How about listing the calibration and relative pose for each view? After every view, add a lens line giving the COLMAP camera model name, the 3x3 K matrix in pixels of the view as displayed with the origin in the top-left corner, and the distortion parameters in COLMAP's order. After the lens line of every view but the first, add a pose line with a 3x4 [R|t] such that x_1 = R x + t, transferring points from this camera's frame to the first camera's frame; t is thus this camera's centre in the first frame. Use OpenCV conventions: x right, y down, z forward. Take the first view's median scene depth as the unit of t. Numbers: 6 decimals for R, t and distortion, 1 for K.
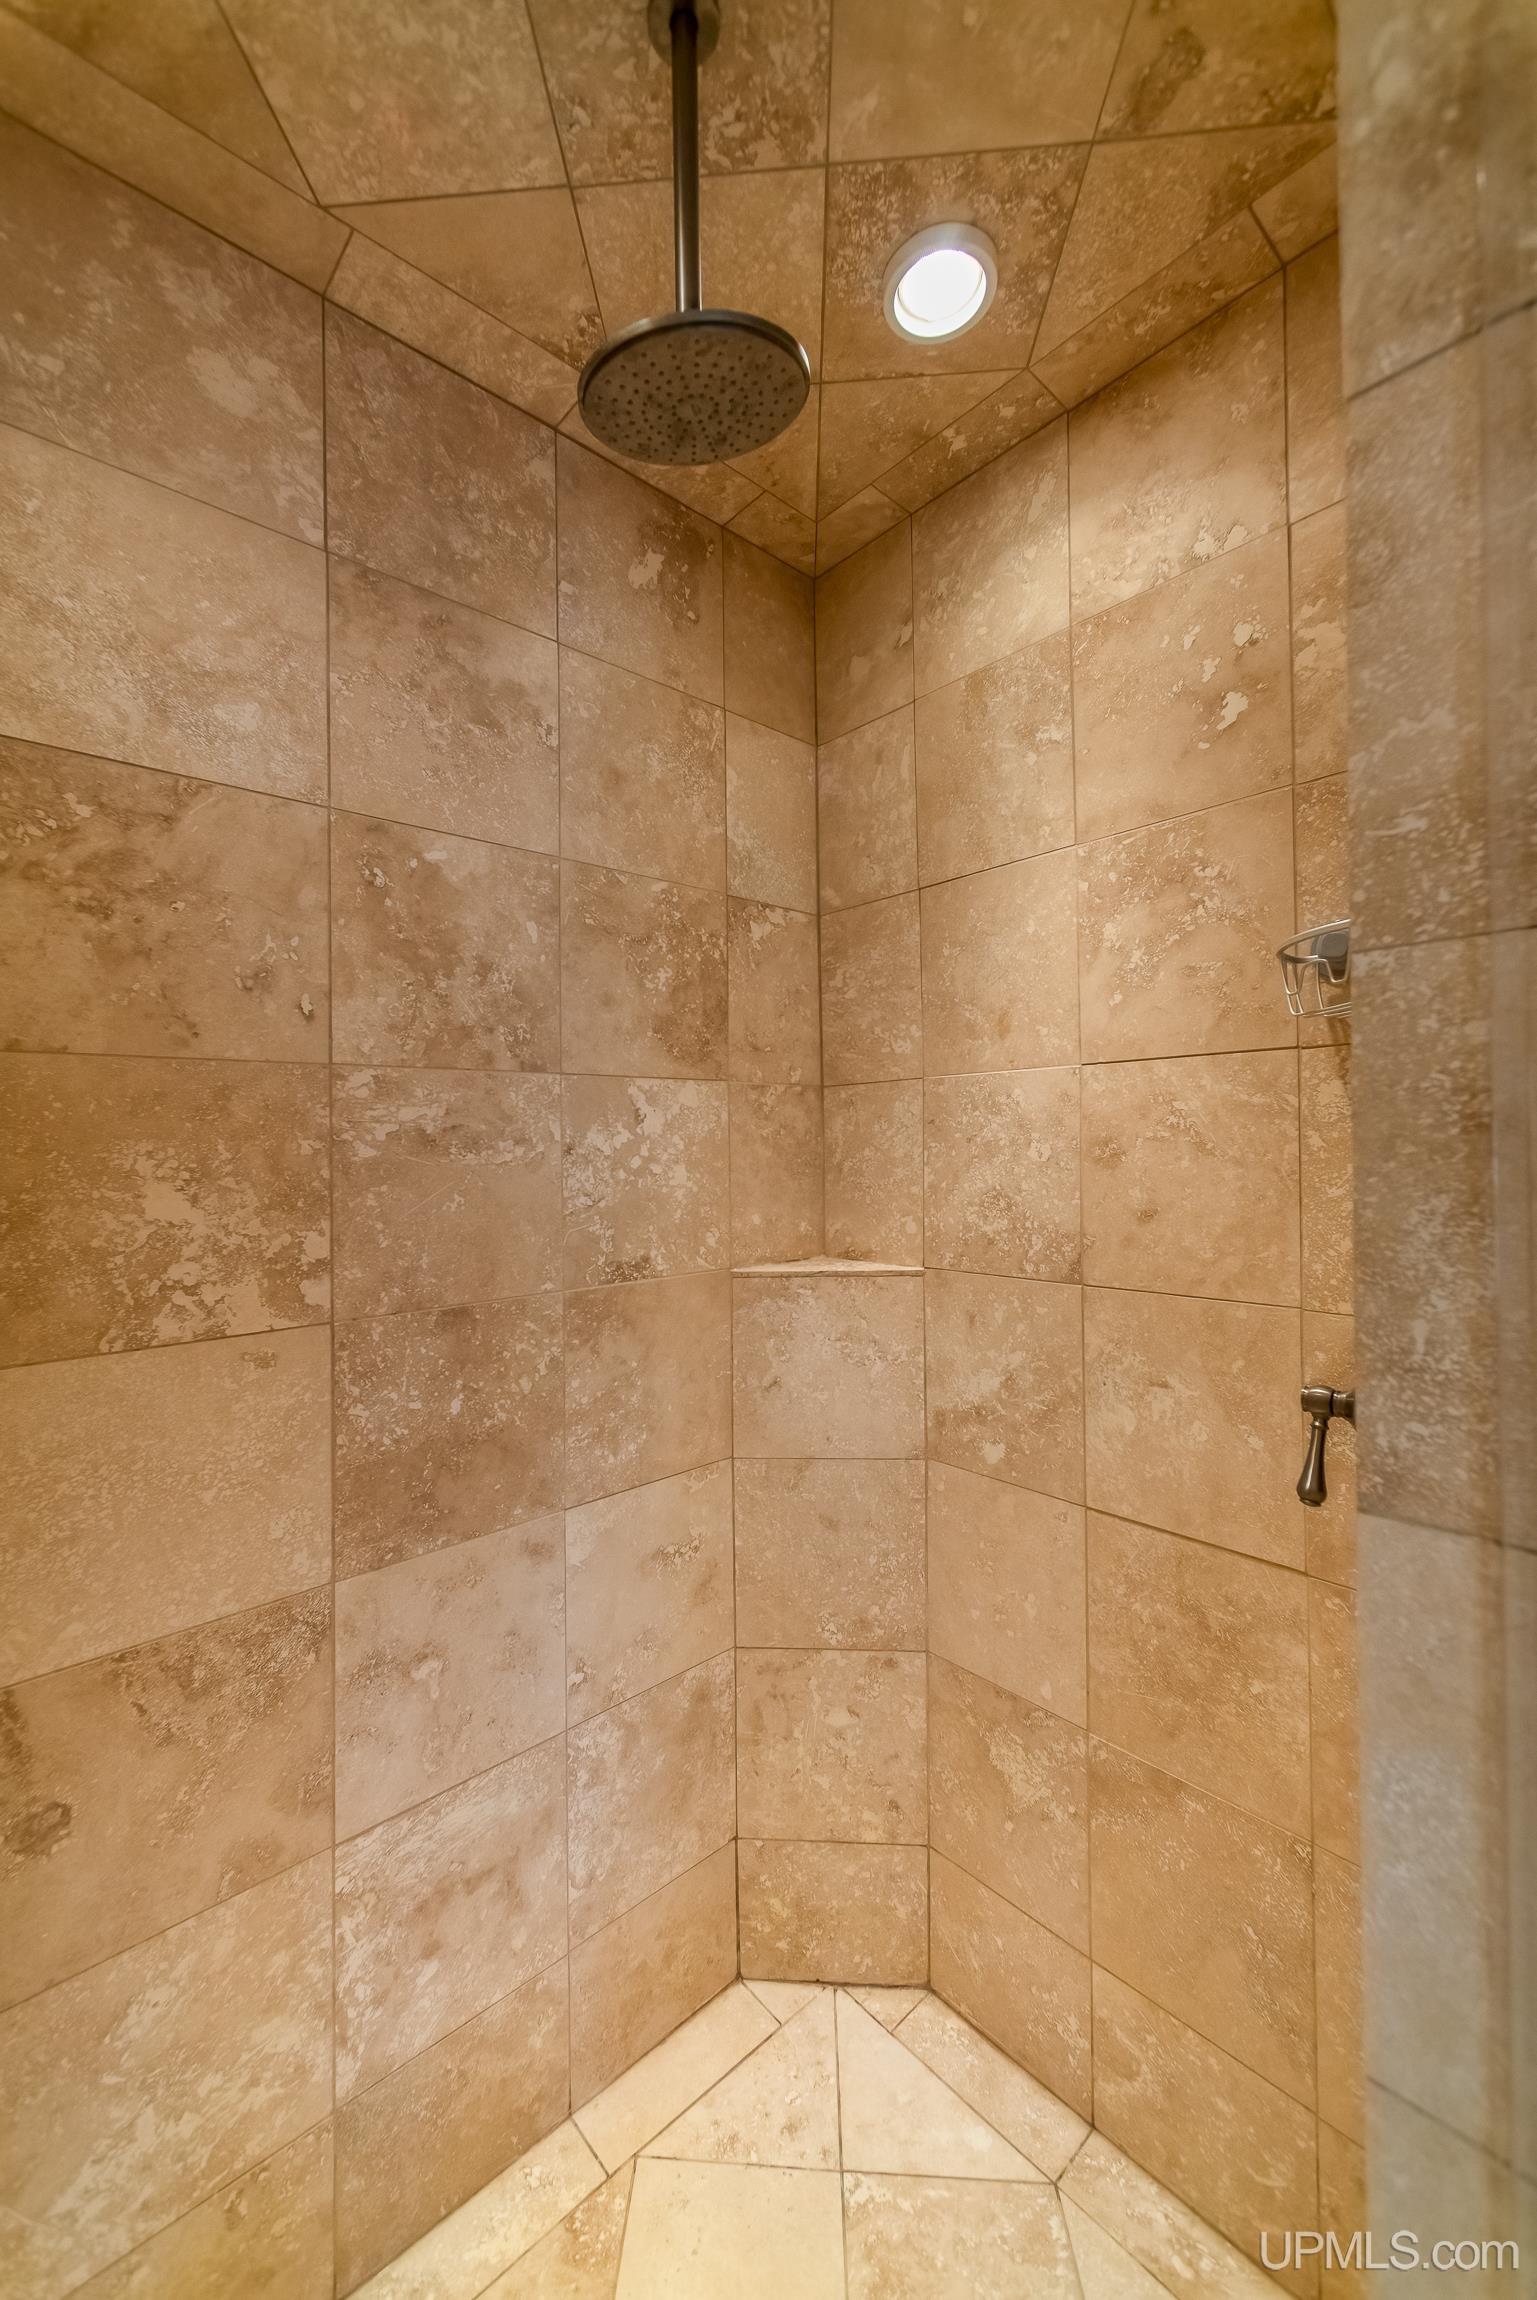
lens RADIAL K [[886.6, 0, 768.5], [0, 886.6, 1150.0], [0, 0, 1]] dist [0.003035, 0.000483]
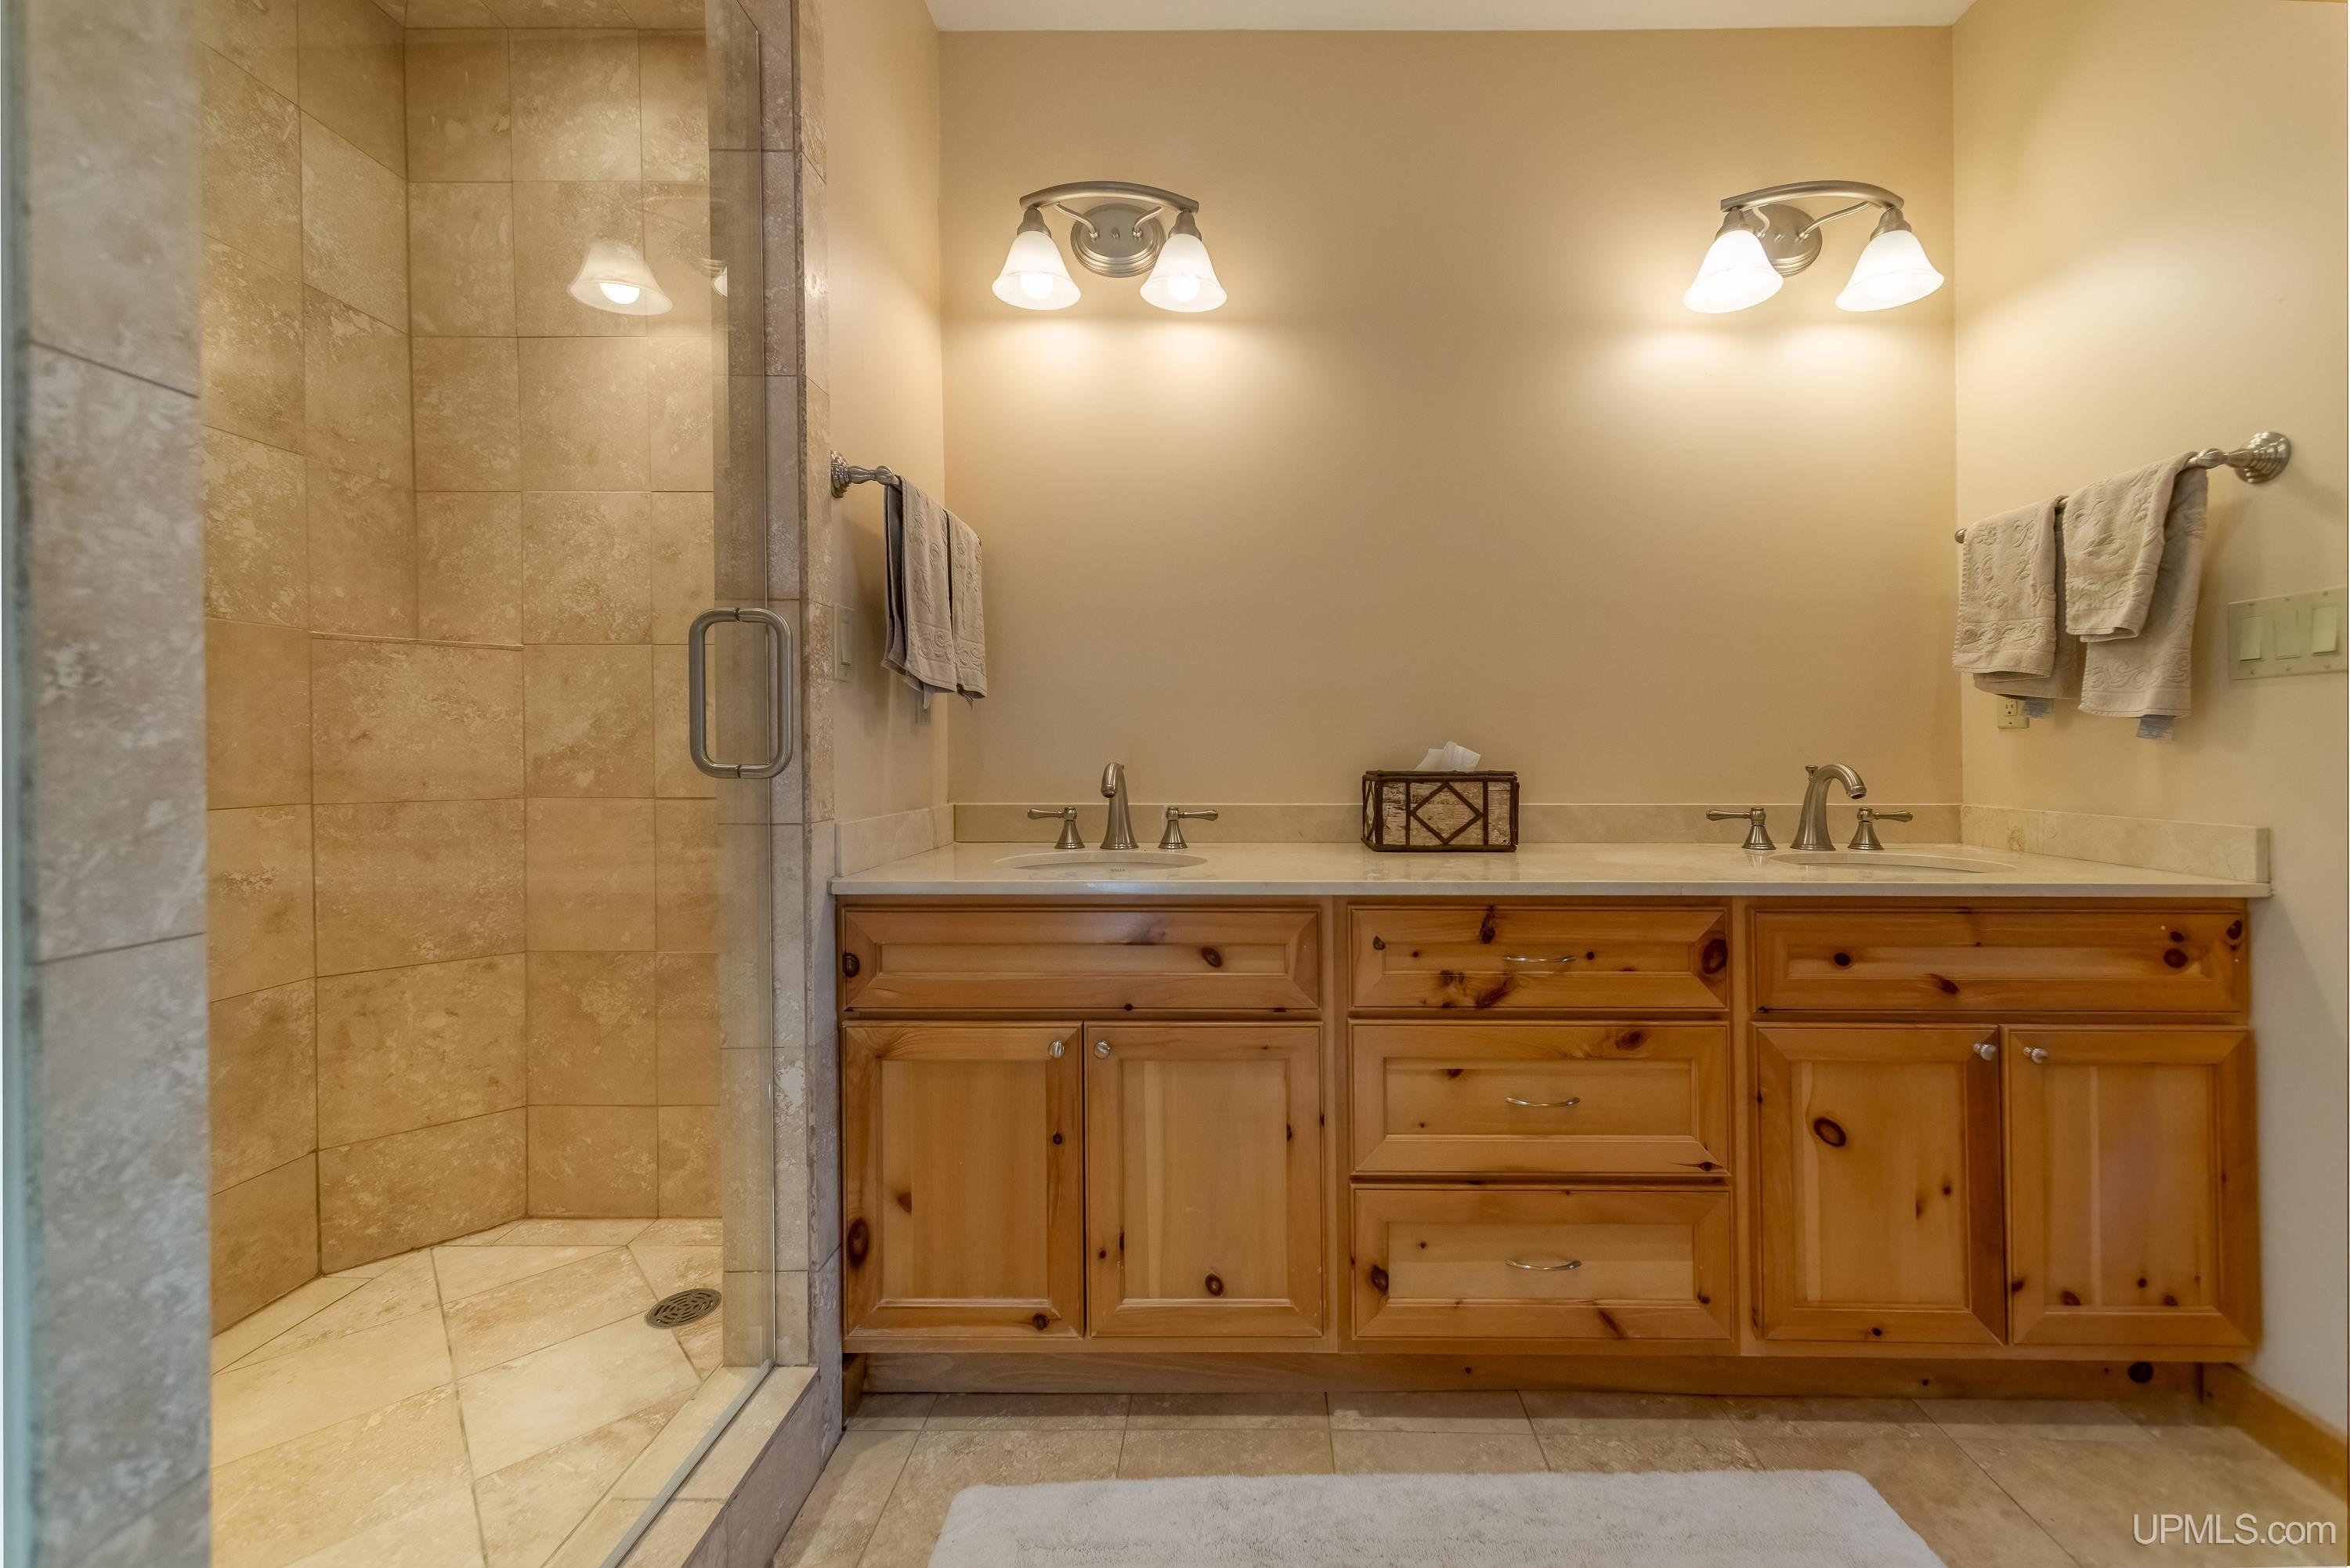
lens RADIAL K [[905.8, 0, 1176.6], [0, 905.8, 789.4], [0, 0, 1]] dist [0.003035, 0.000483]
pose [[0.710655, -0.006450, 0.703512, -0.073553], [-0.027716, 0.998925, 0.037155, 0.263812], [-0.702995, -0.045903, 0.709712, -0.580528]]
